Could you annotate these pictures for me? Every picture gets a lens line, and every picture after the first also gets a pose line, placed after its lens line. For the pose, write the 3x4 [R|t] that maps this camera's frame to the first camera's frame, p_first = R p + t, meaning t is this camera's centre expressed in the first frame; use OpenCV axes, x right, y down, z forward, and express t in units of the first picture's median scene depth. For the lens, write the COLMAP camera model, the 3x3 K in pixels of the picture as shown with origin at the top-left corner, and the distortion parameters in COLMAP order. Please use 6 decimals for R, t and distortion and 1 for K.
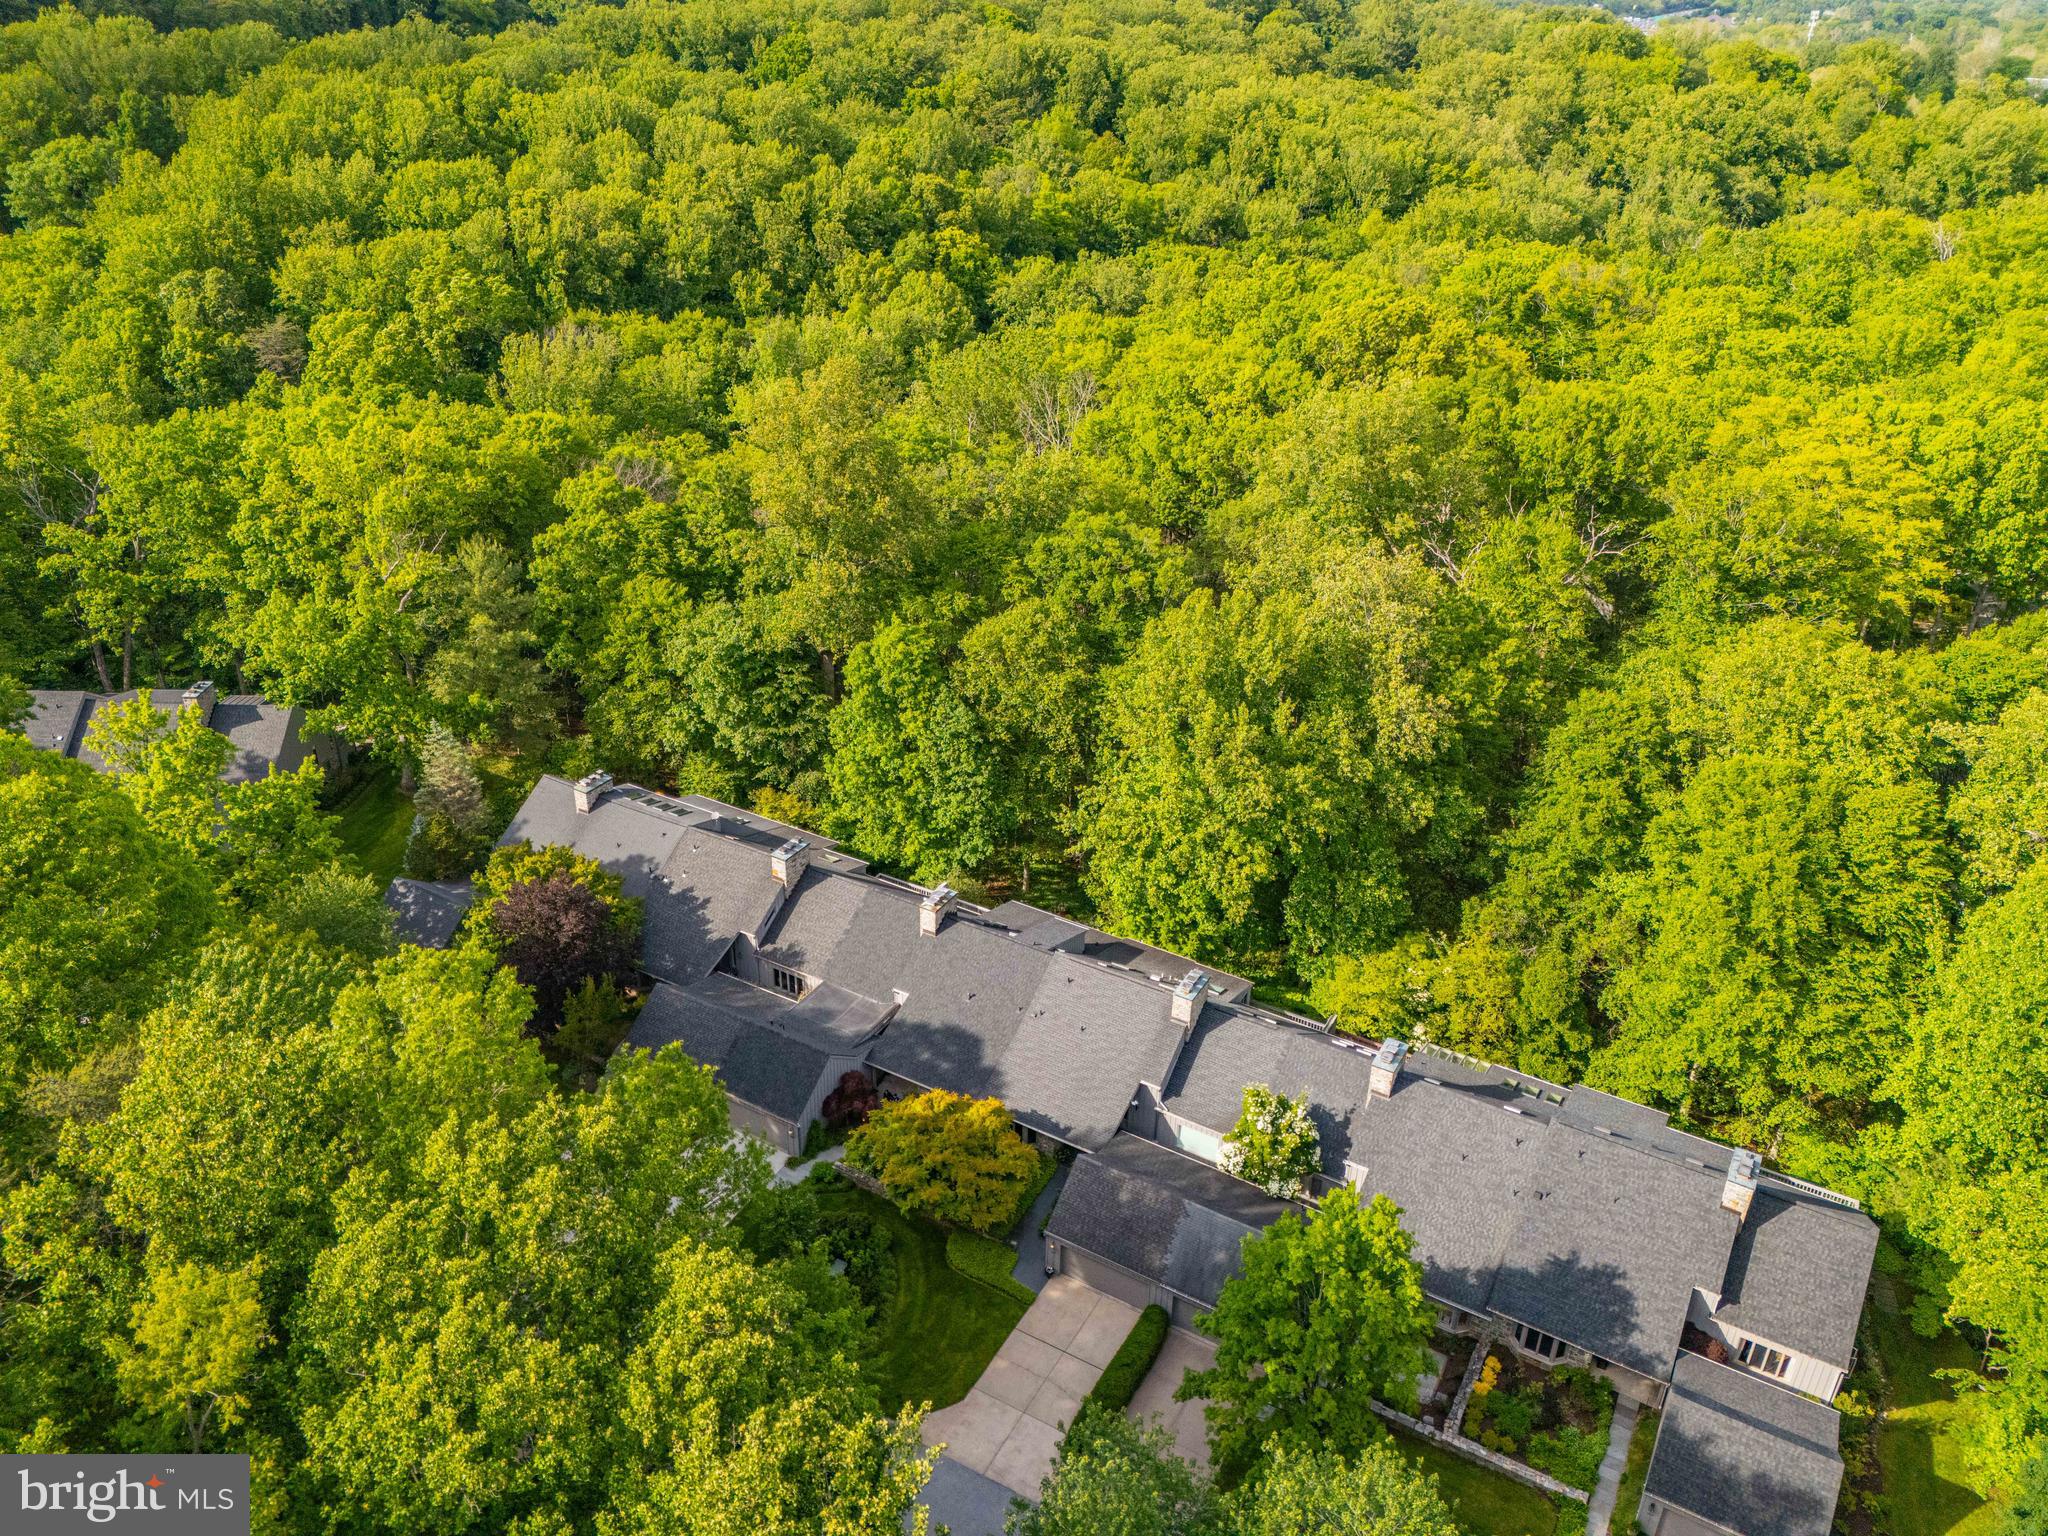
lens RADIAL K [[1497.7, 0, 1024.1], [0, 1497.7, 749.7], [0, 0, 1]] dist [0.094279, -0.103179]
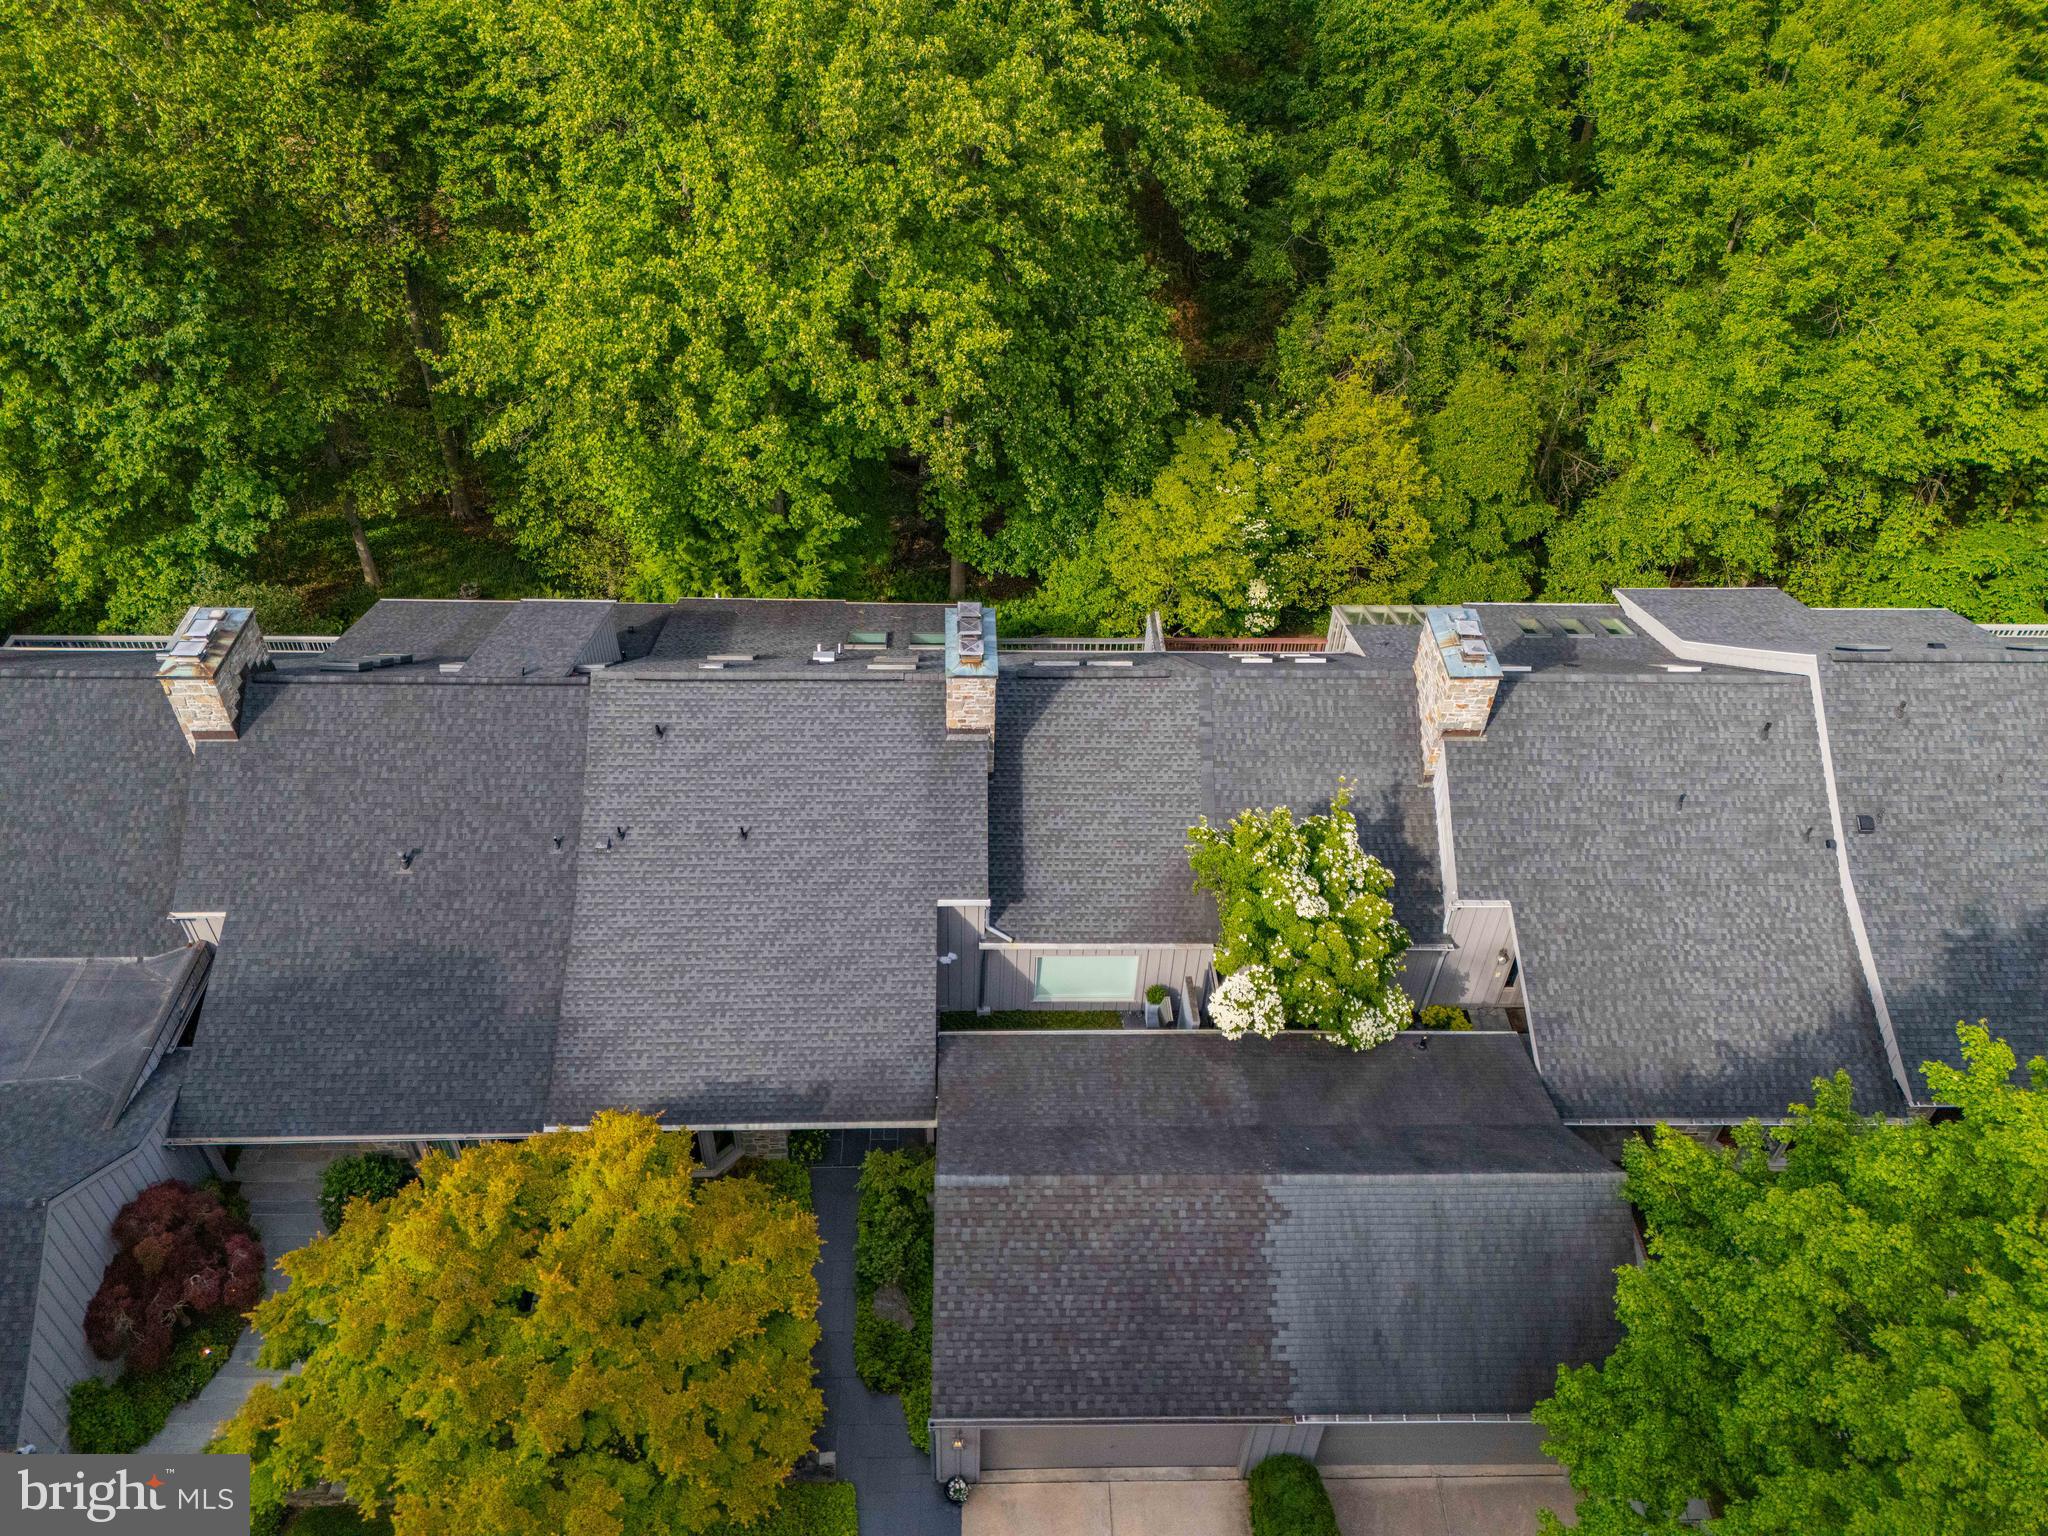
lens RADIAL K [[1497.7, 0, 1024.1], [0, 1497.7, 749.7], [0, 0, 1]] dist [0.094279, -0.103179]
pose [[0.851844, -0.342482, 0.396317, -0.039393], [0.238574, 0.927274, 0.288524, 0.059943], [-0.466309, -0.151227, 0.871600, 0.537252]]
